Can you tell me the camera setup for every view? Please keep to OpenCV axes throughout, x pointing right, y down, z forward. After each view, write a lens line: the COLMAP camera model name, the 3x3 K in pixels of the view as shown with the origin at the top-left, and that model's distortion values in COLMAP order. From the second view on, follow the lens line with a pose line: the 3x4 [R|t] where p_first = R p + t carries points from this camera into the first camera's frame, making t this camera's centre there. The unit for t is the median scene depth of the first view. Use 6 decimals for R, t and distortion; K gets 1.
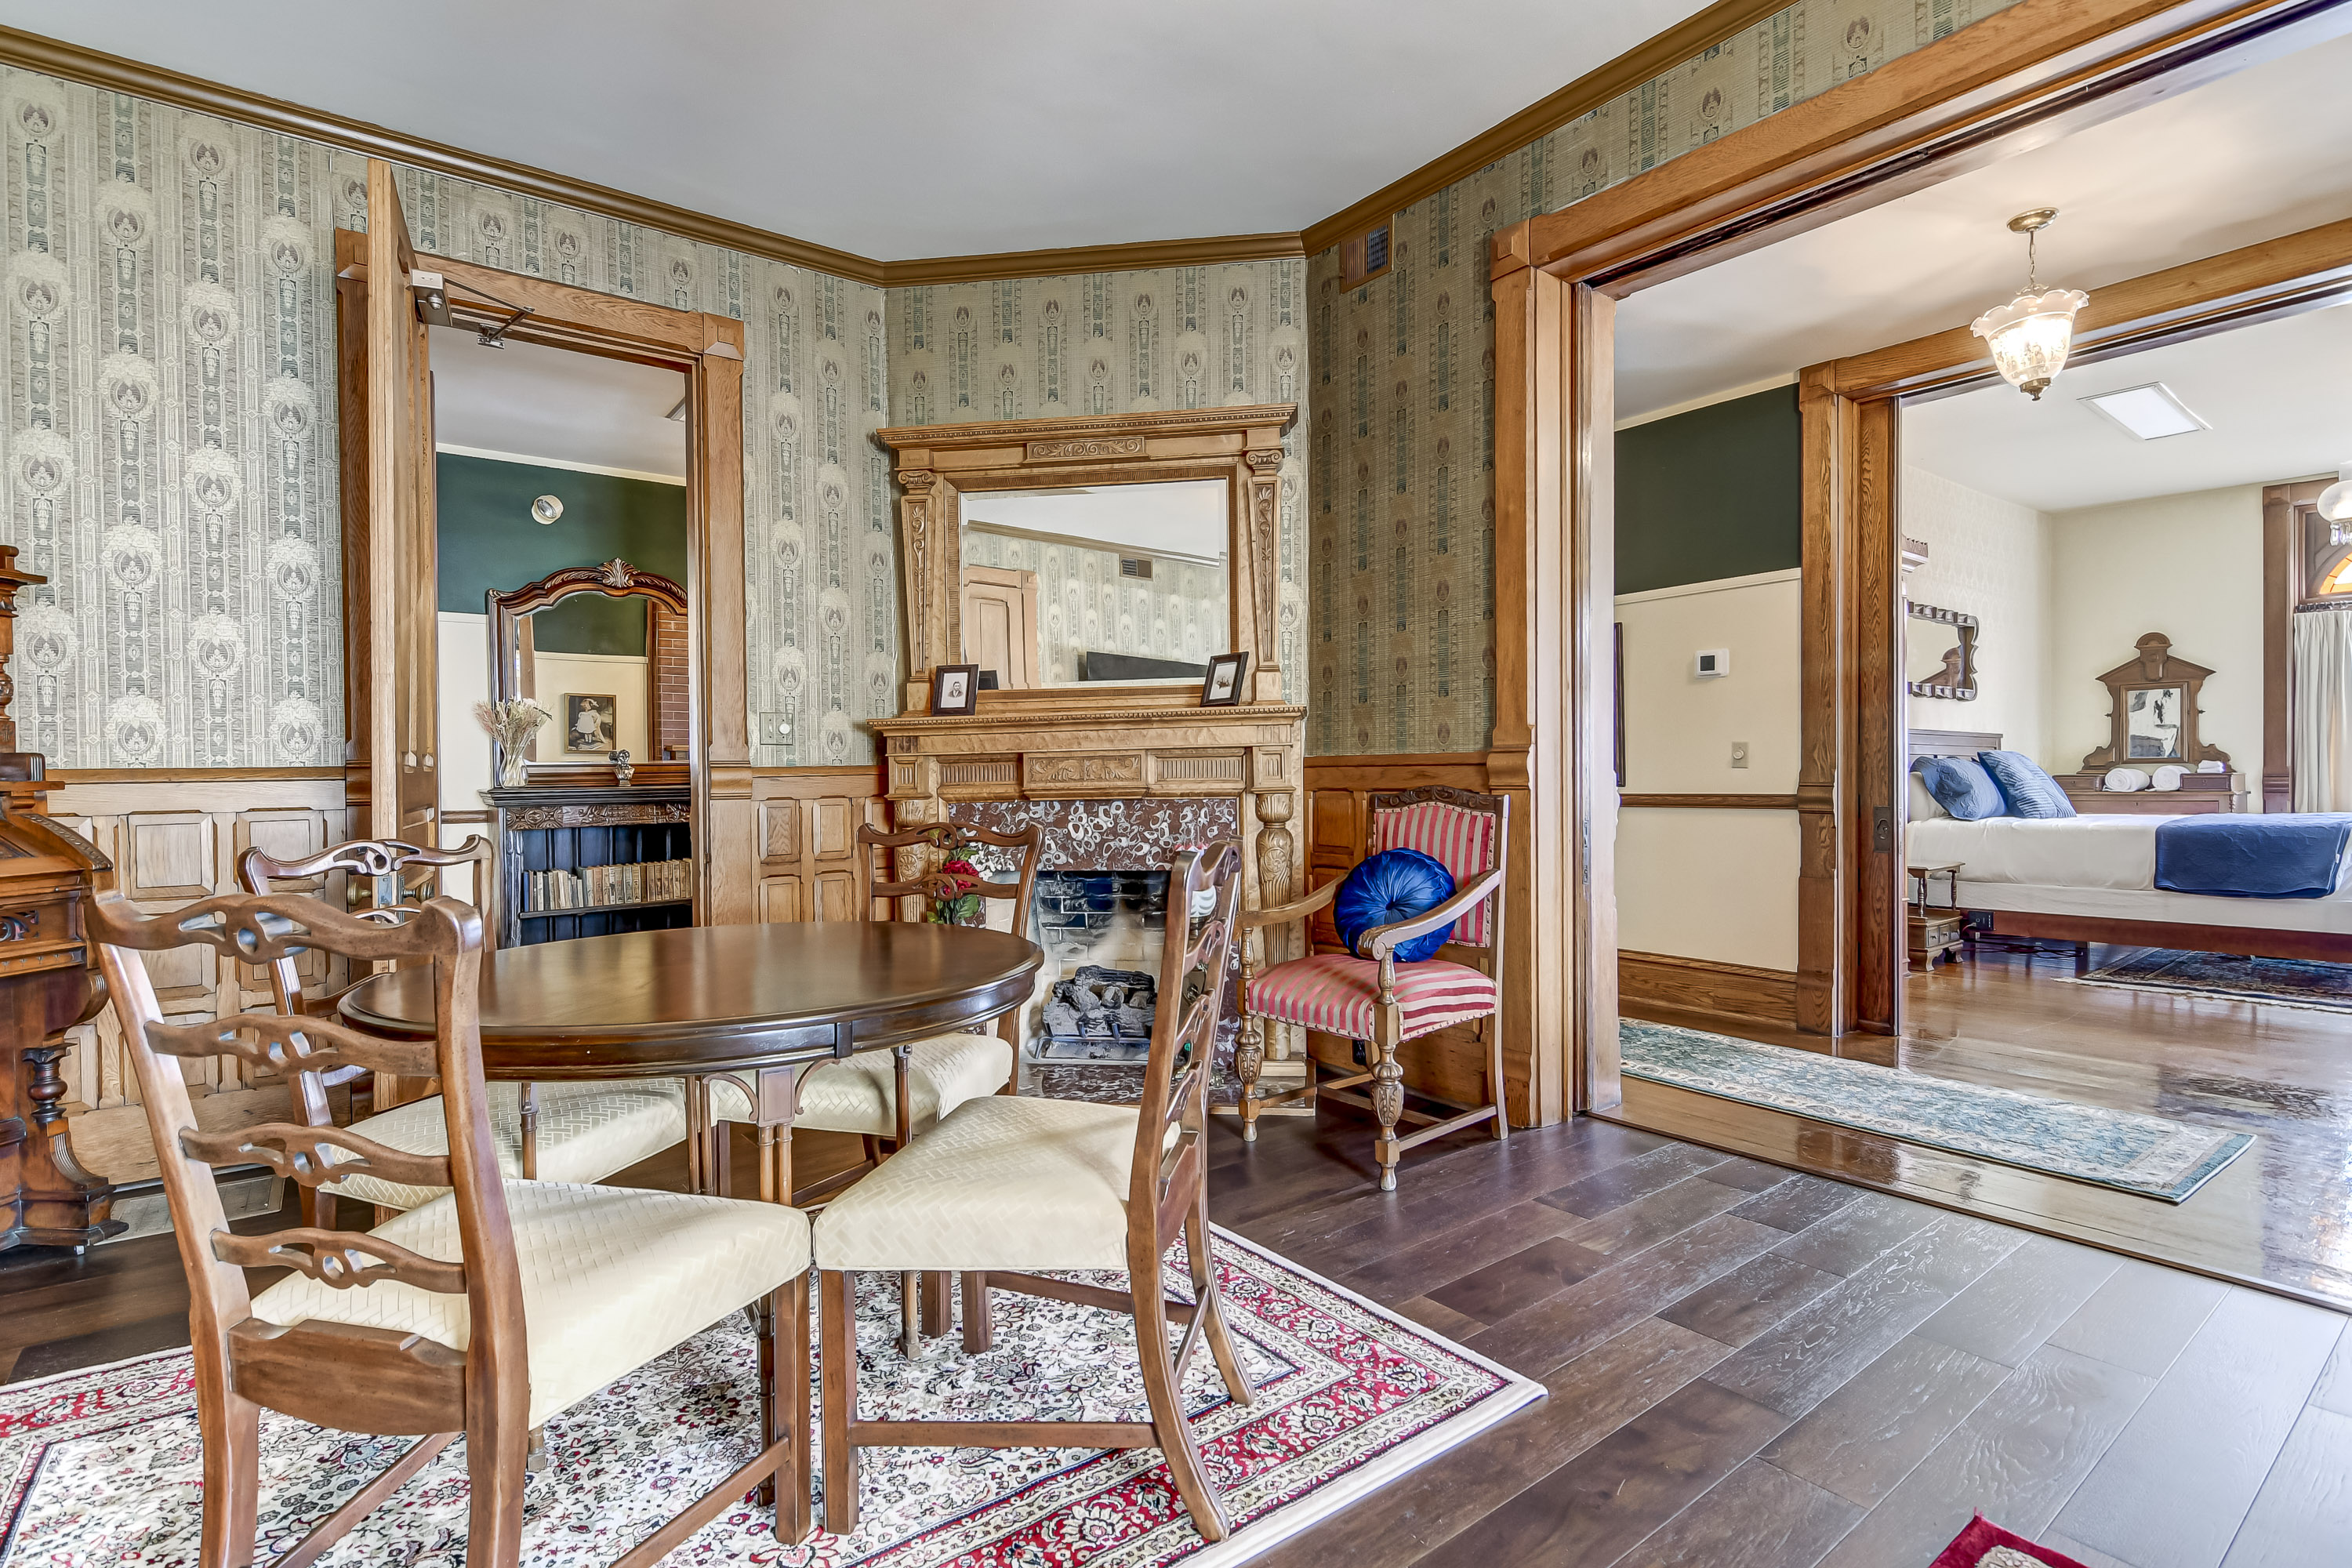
lens RADIAL K [[1128.1, 0, 1162.6], [0, 1128.1, 785.0], [0, 0, 1]] dist [0.012828, -0.010433]
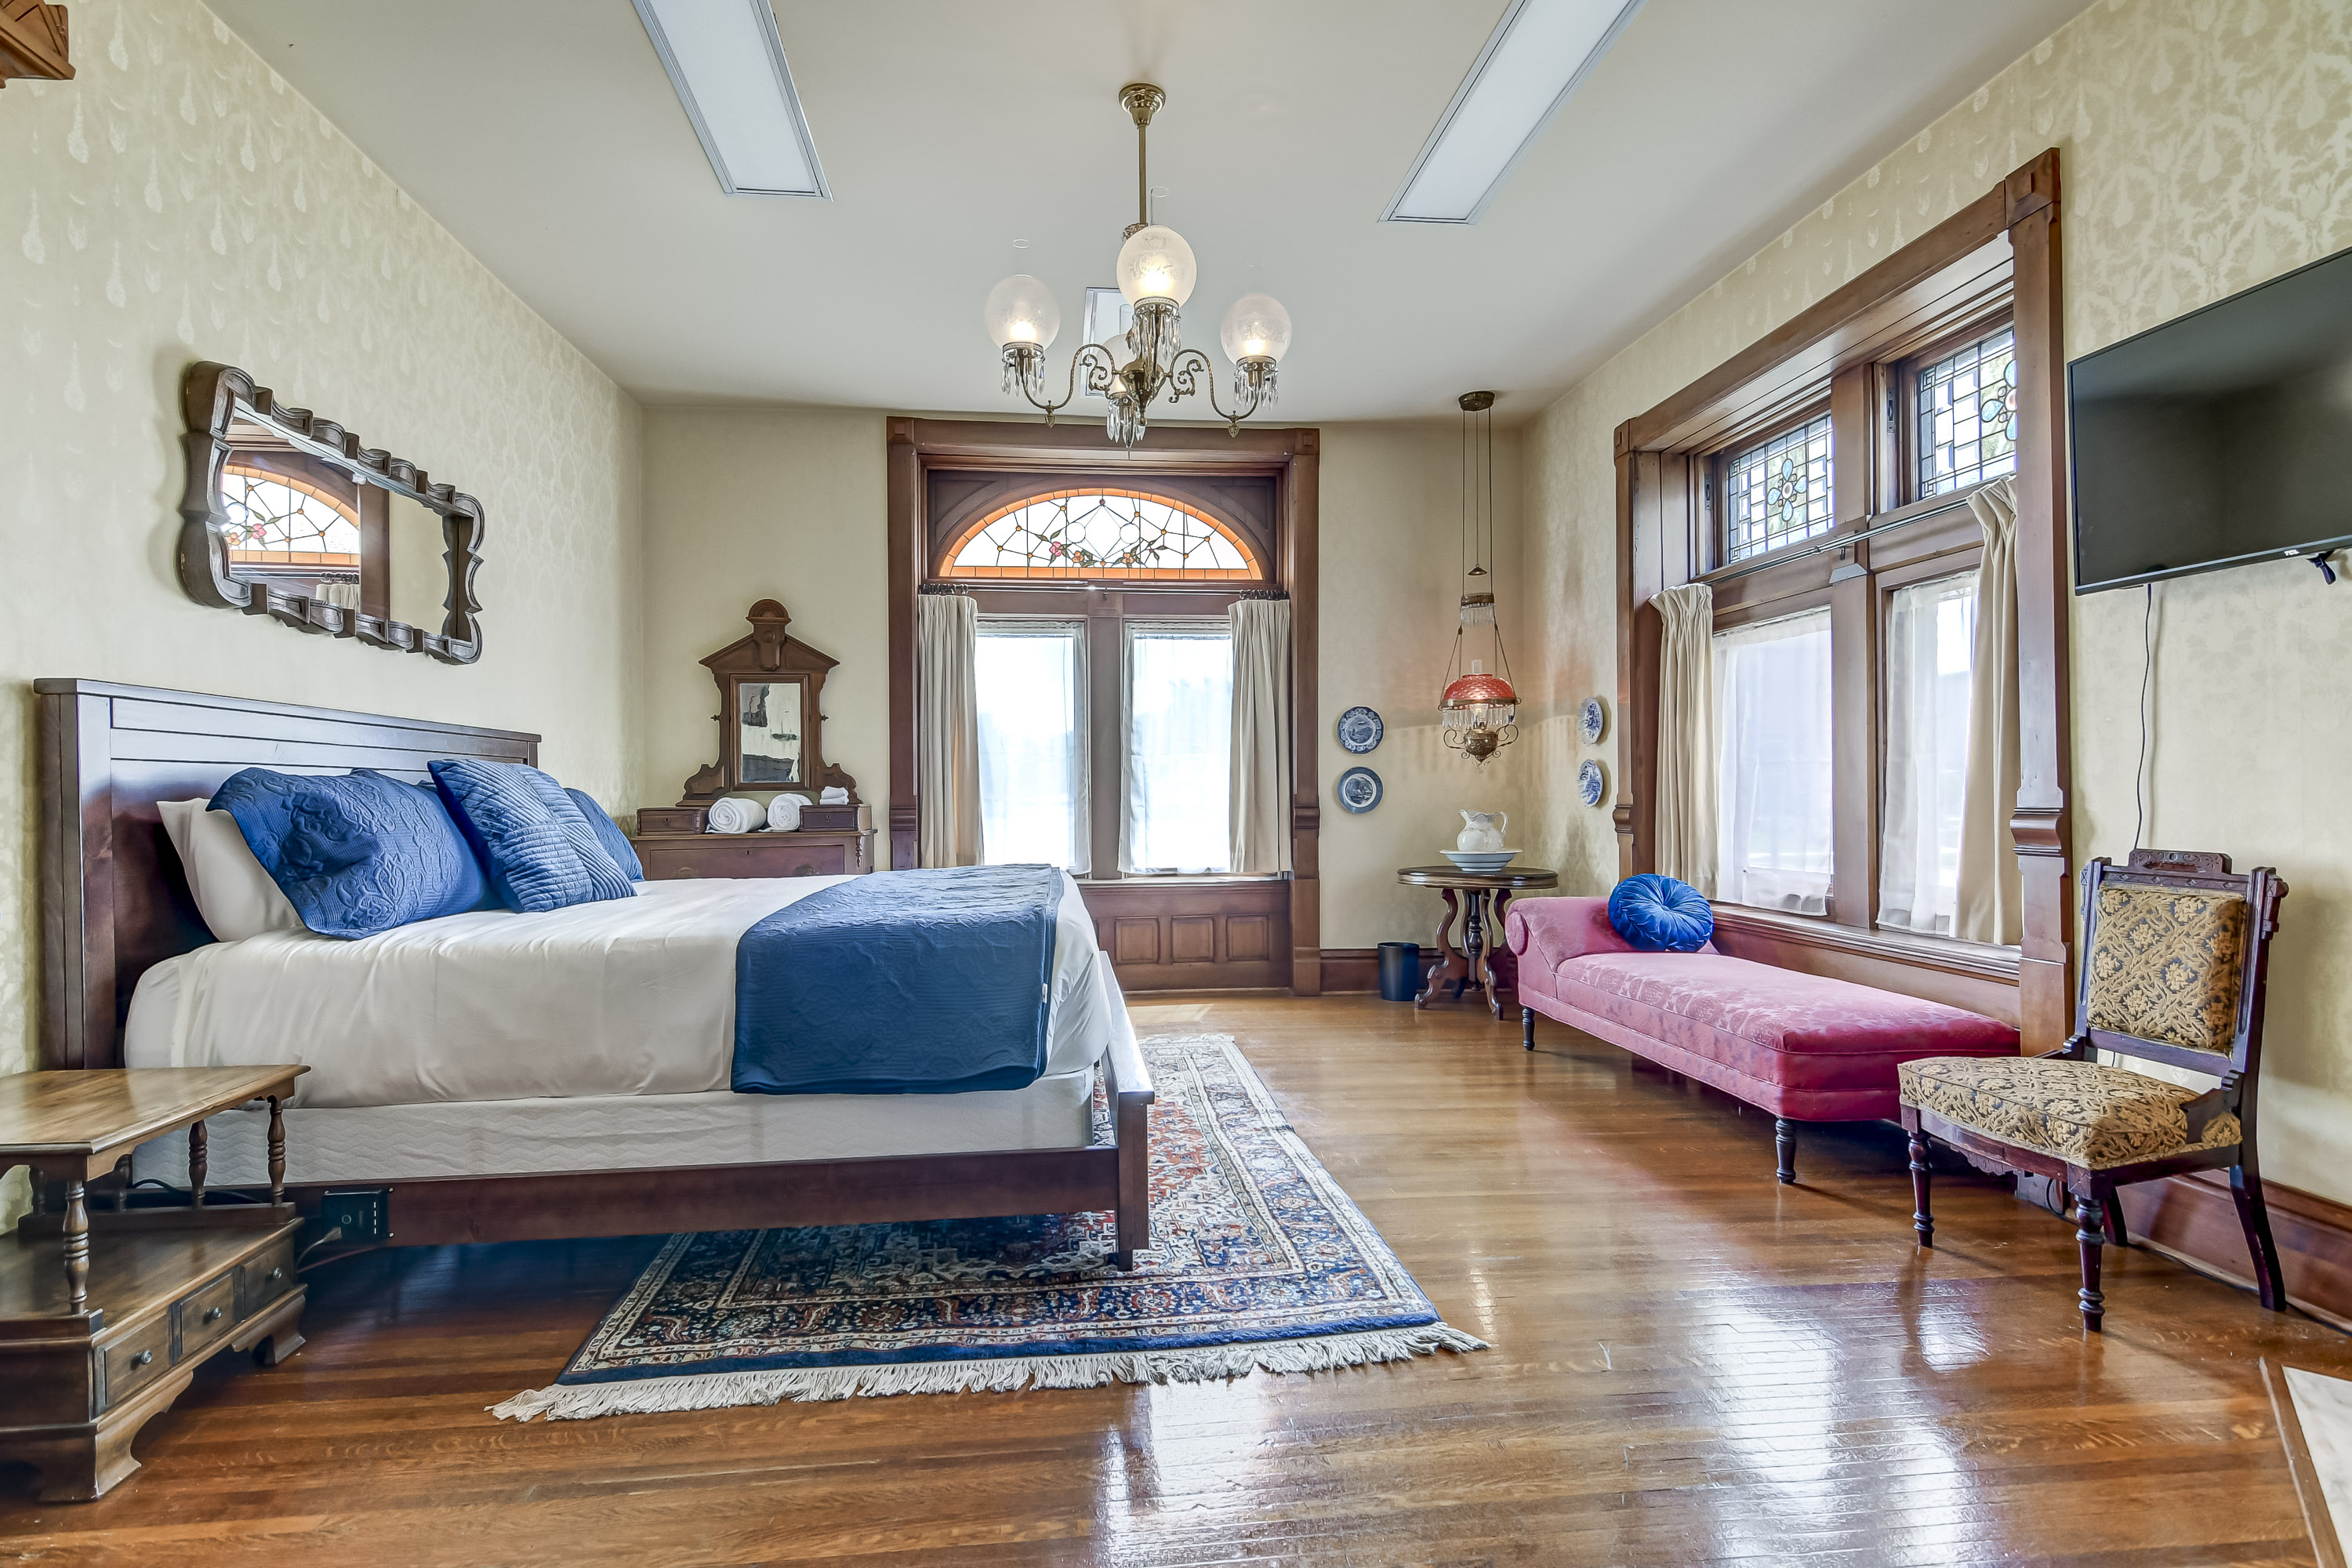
lens RADIAL K [[1128.1, 0, 1162.6], [0, 1128.1, 785.0], [0, 0, 1]] dist [0.012828, -0.010433]
pose [[0.515010, 0.009064, 0.857136, 0.590170], [0.011813, 0.999774, -0.017670, -0.010976], [-0.857103, 0.019225, 0.514786, 0.637271]]
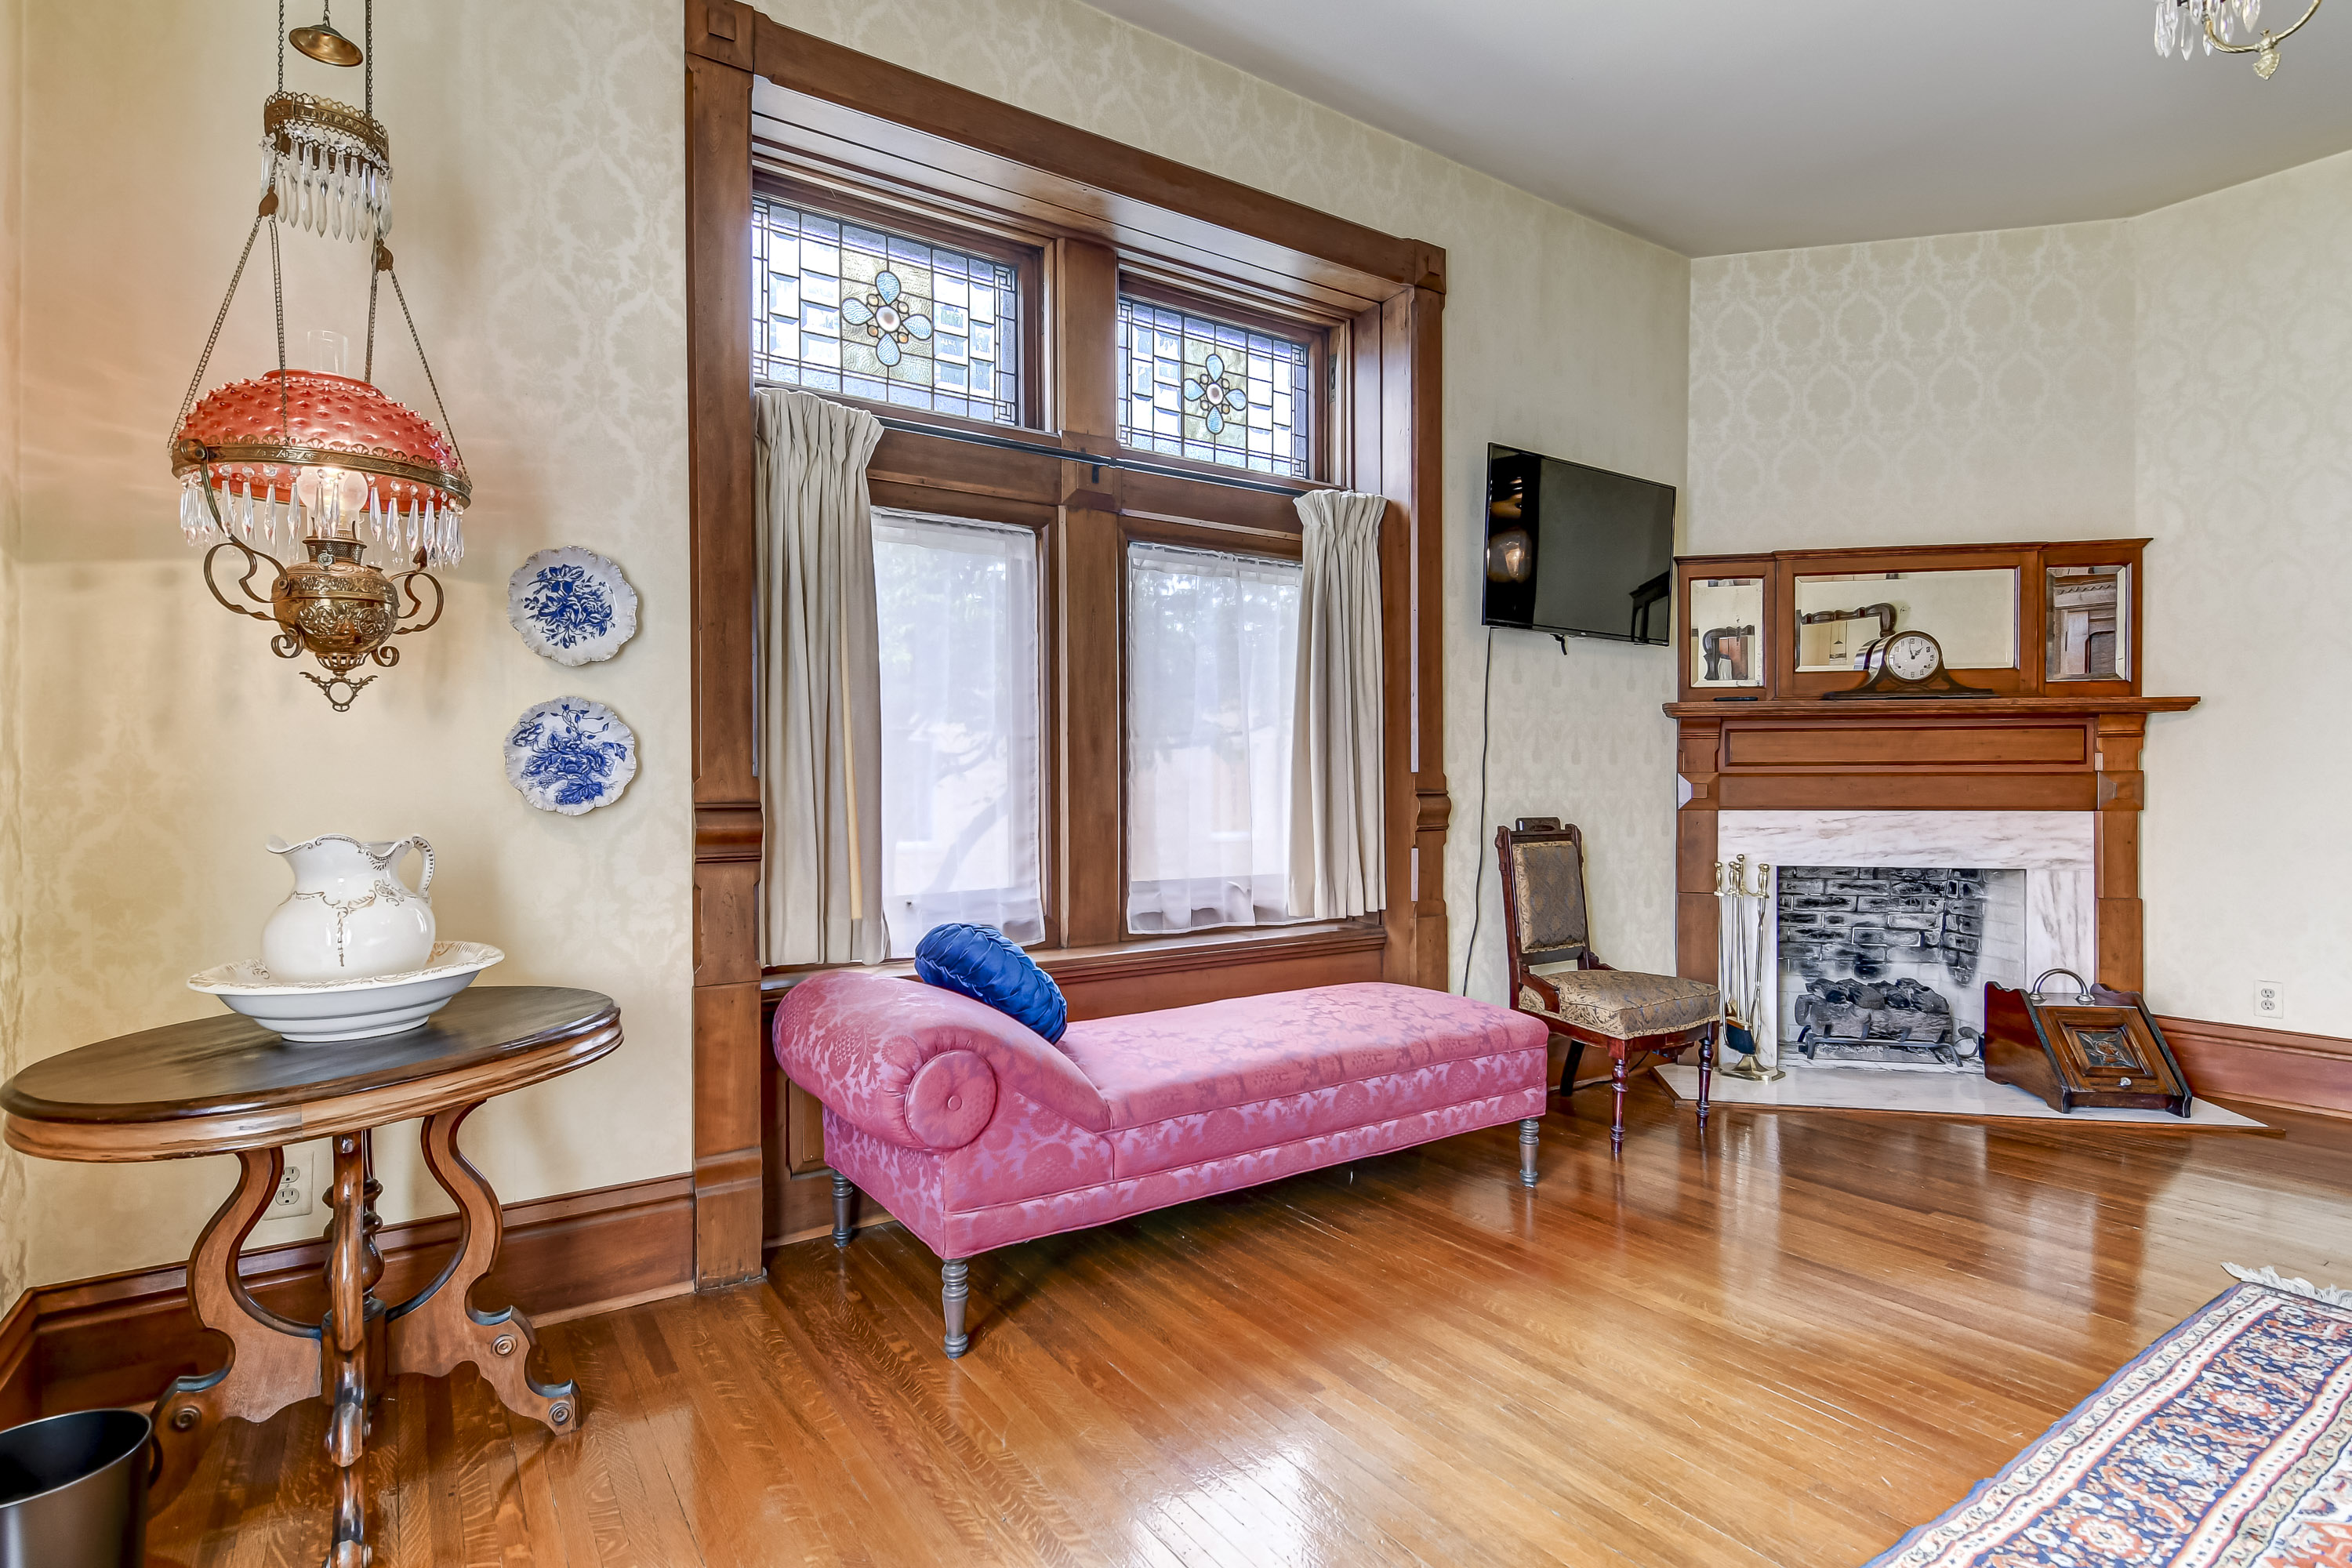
lens RADIAL K [[1163.8, 0, 1150.5], [0, 1163.8, 786.1], [0, 0, 1]] dist [0.002596, -0.004872]
pose [[-0.997726, 0.004490, 0.067258, 1.339250], [0.005724, 0.999819, 0.018159, -0.019877], [-0.067164, 0.018503, -0.997570, 1.199287]]
